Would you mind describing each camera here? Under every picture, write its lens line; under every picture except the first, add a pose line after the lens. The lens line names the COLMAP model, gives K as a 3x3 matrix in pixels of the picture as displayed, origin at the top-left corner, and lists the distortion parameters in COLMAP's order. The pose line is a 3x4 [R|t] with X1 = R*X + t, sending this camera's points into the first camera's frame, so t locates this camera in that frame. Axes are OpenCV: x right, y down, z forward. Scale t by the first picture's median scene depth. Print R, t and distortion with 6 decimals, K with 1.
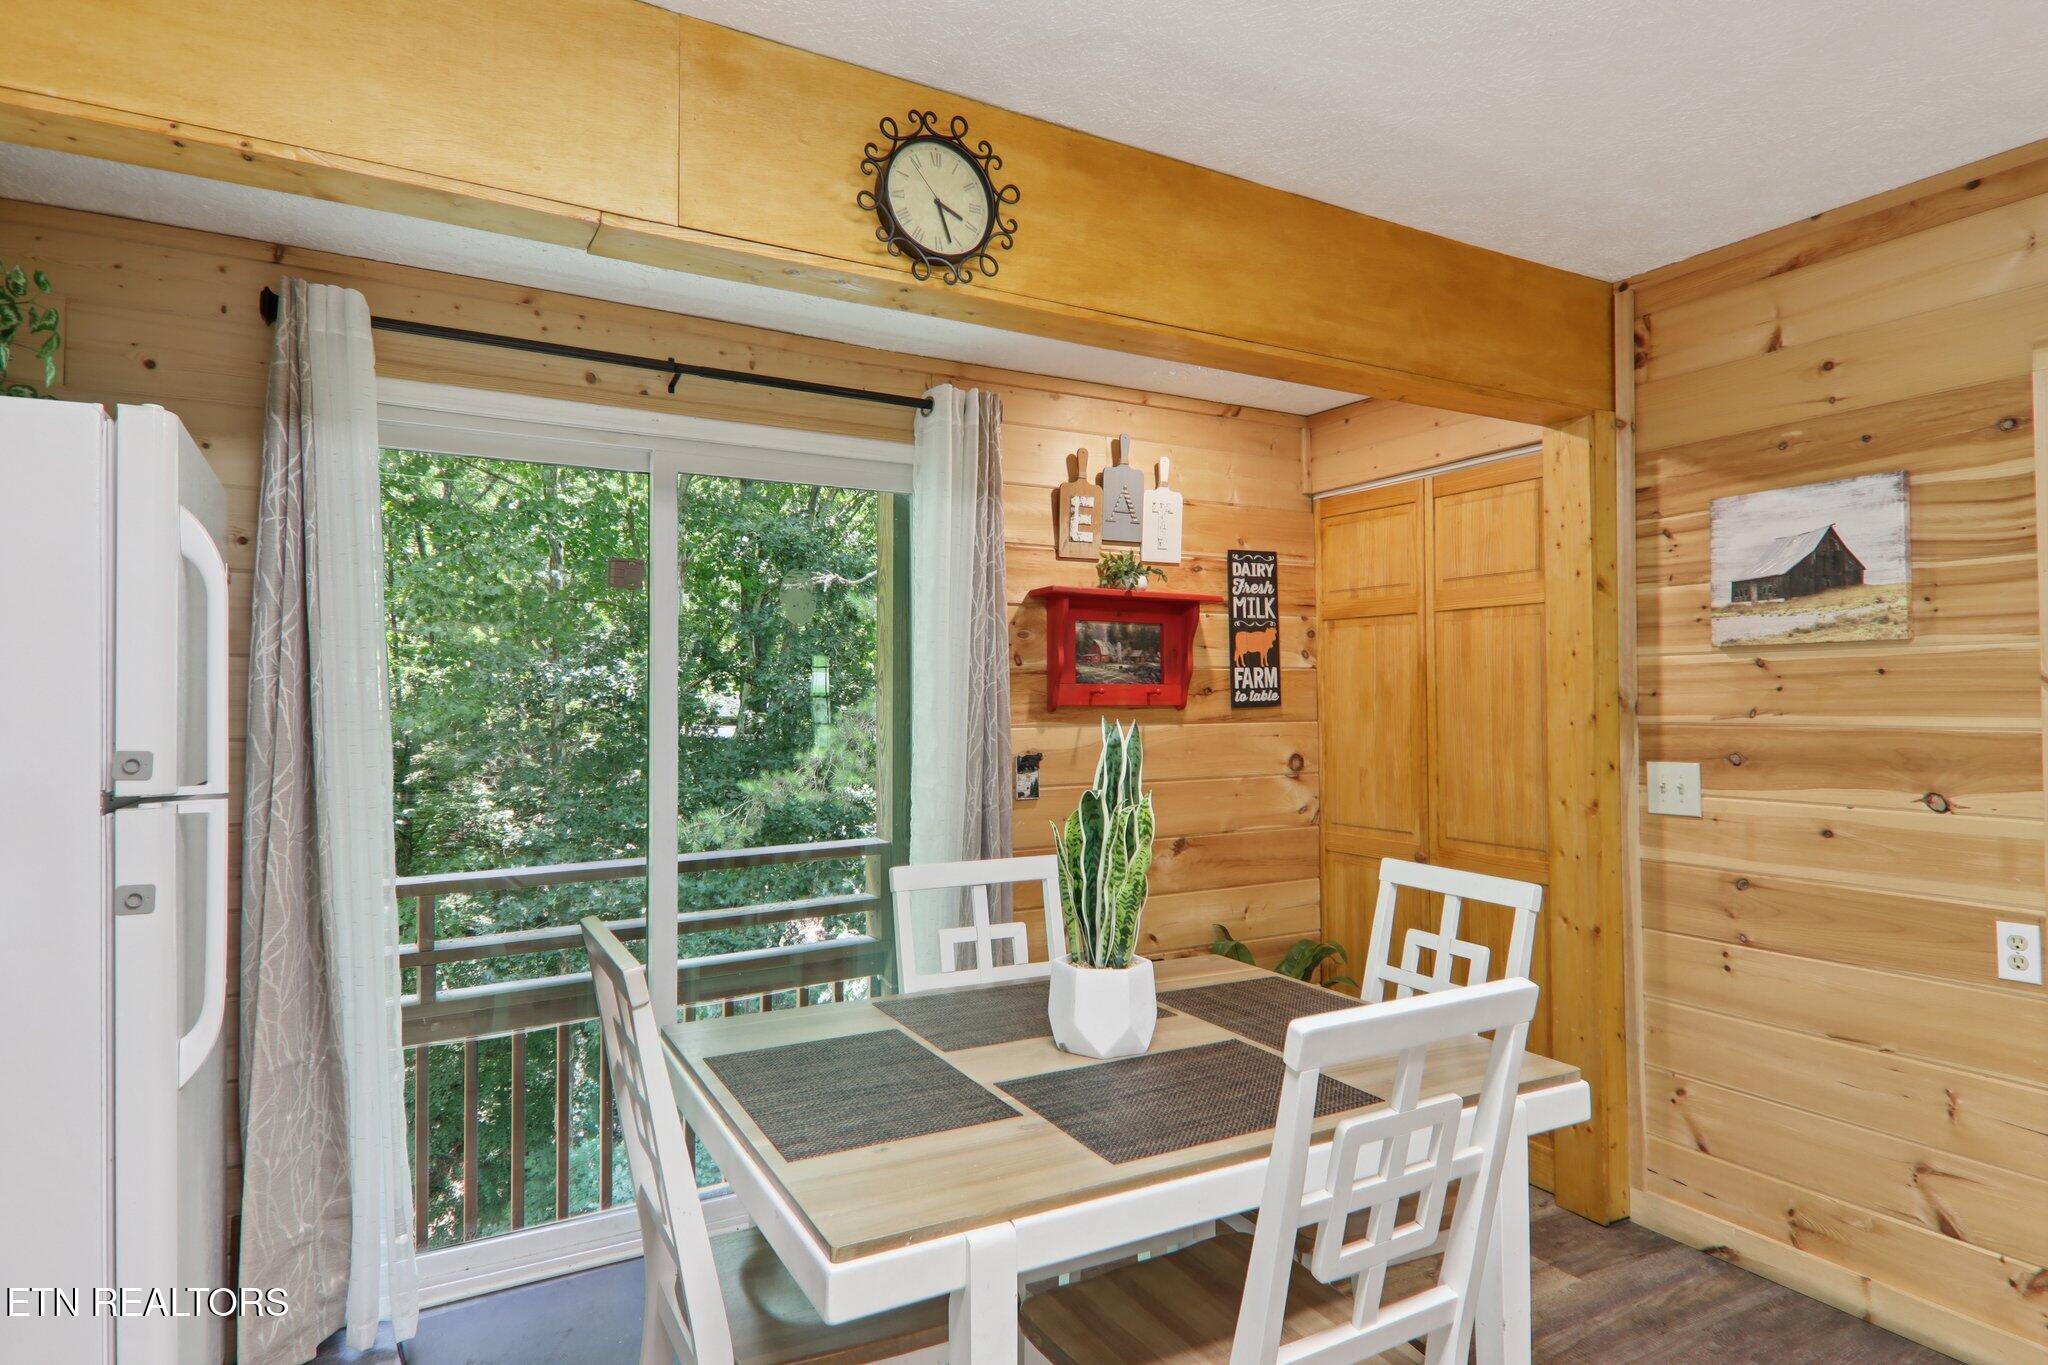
lens RADIAL K [[1130.5, 0, 1028.8], [0, 1130.5, 685.4], [0, 0, 1]] dist [0.001478, 0.000065]
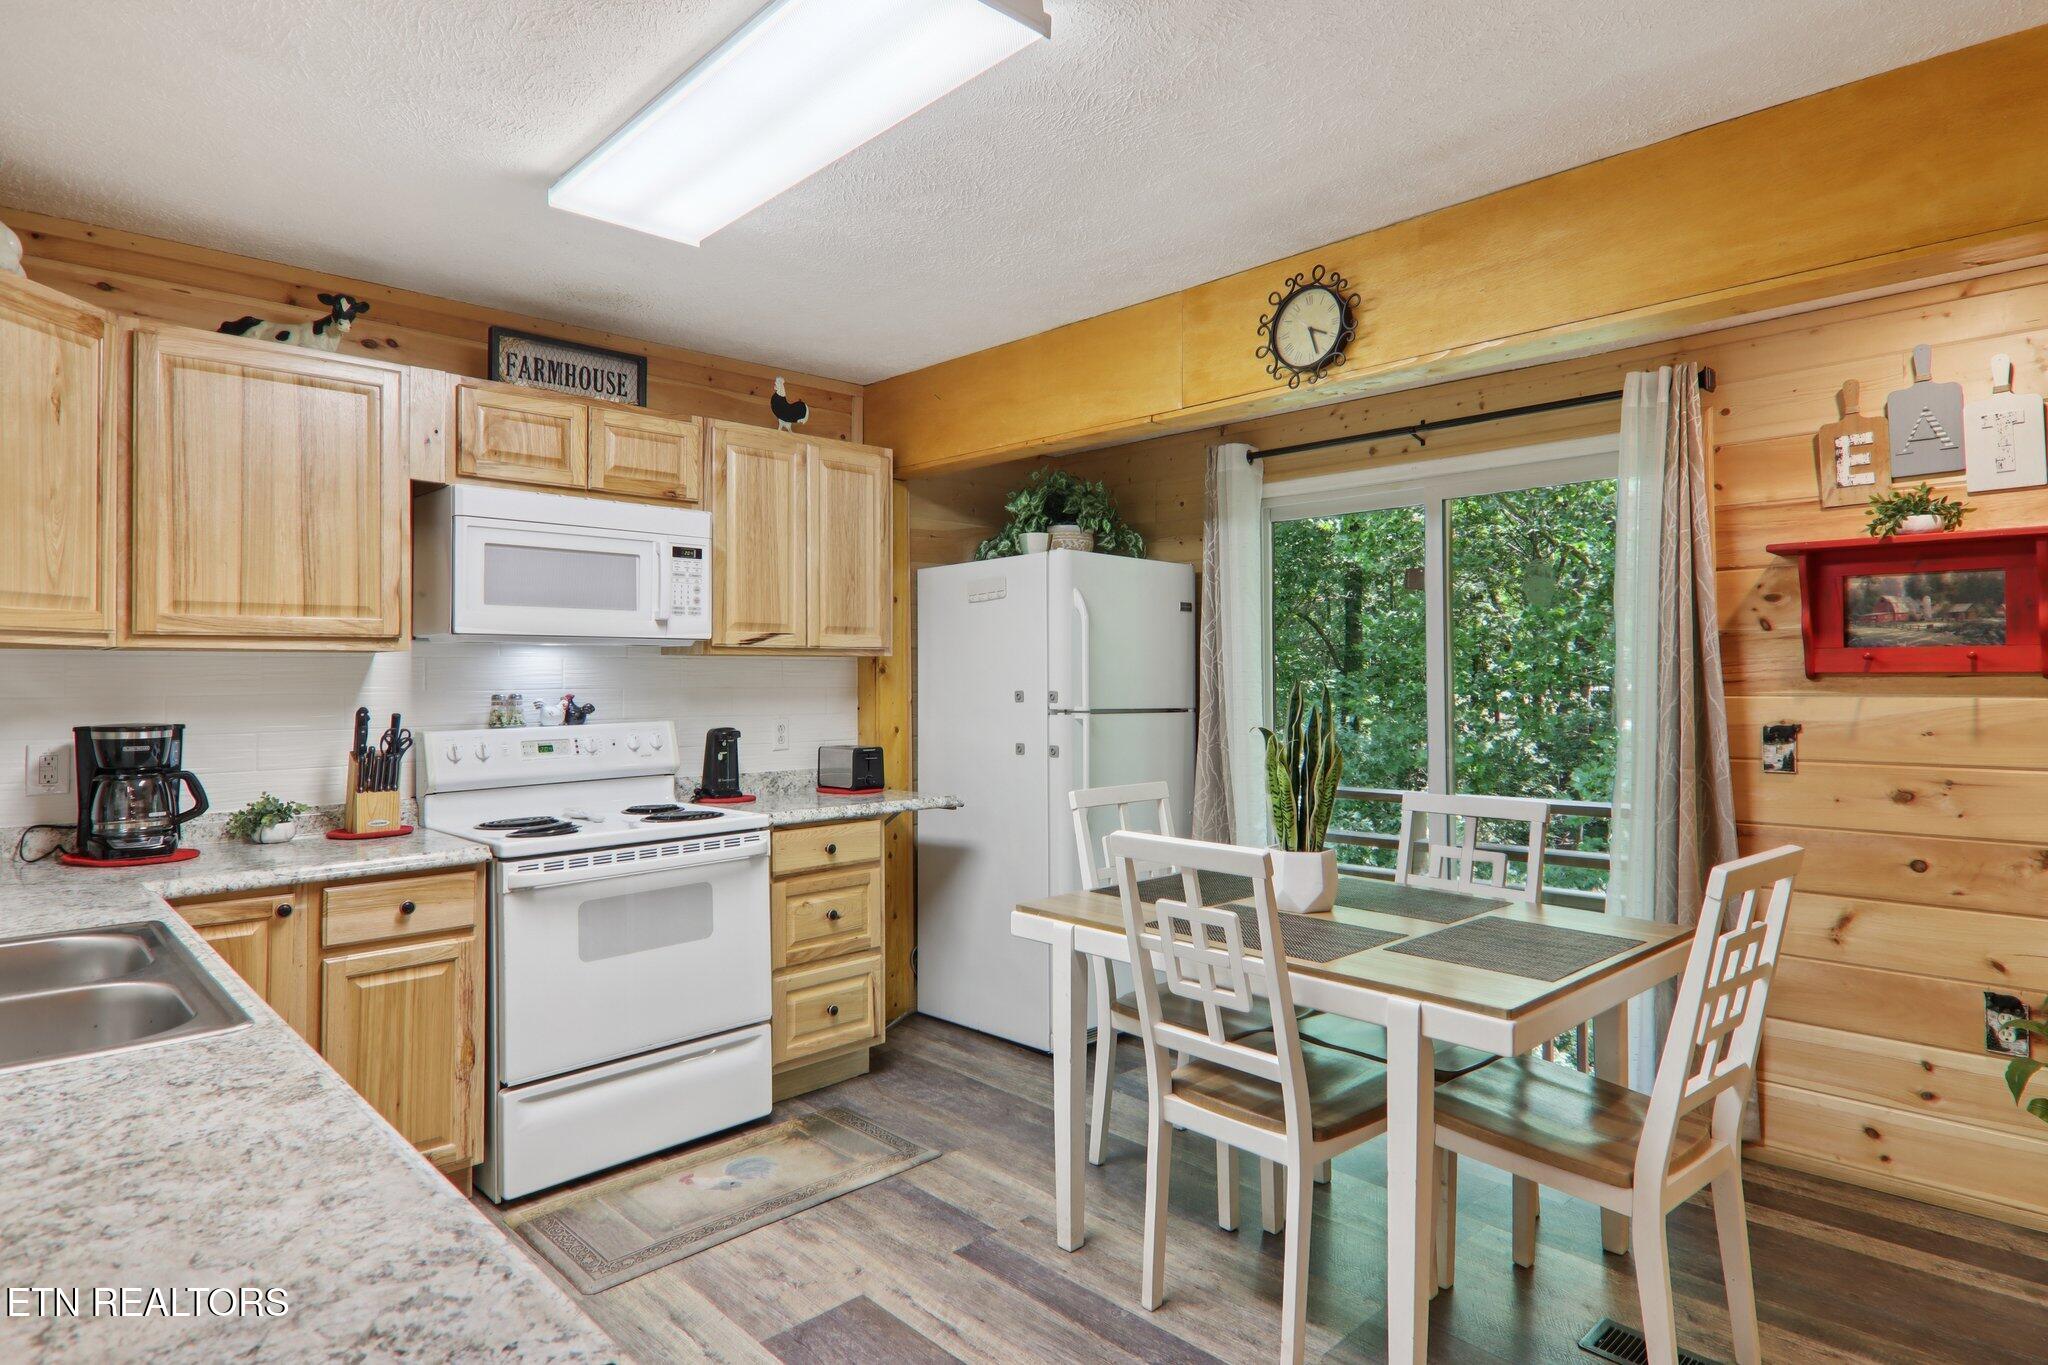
lens RADIAL K [[1121.4, 0, 1030.2], [0, 1121.4, 661.3], [0, 0, 1]] dist [0.002119, -0.014592]
pose [[0.245989, -0.013822, -0.969174, 0.741646], [0.014486, 0.999839, -0.010582, 0.008977], [0.969164, -0.011437, 0.246150, 0.168730]]
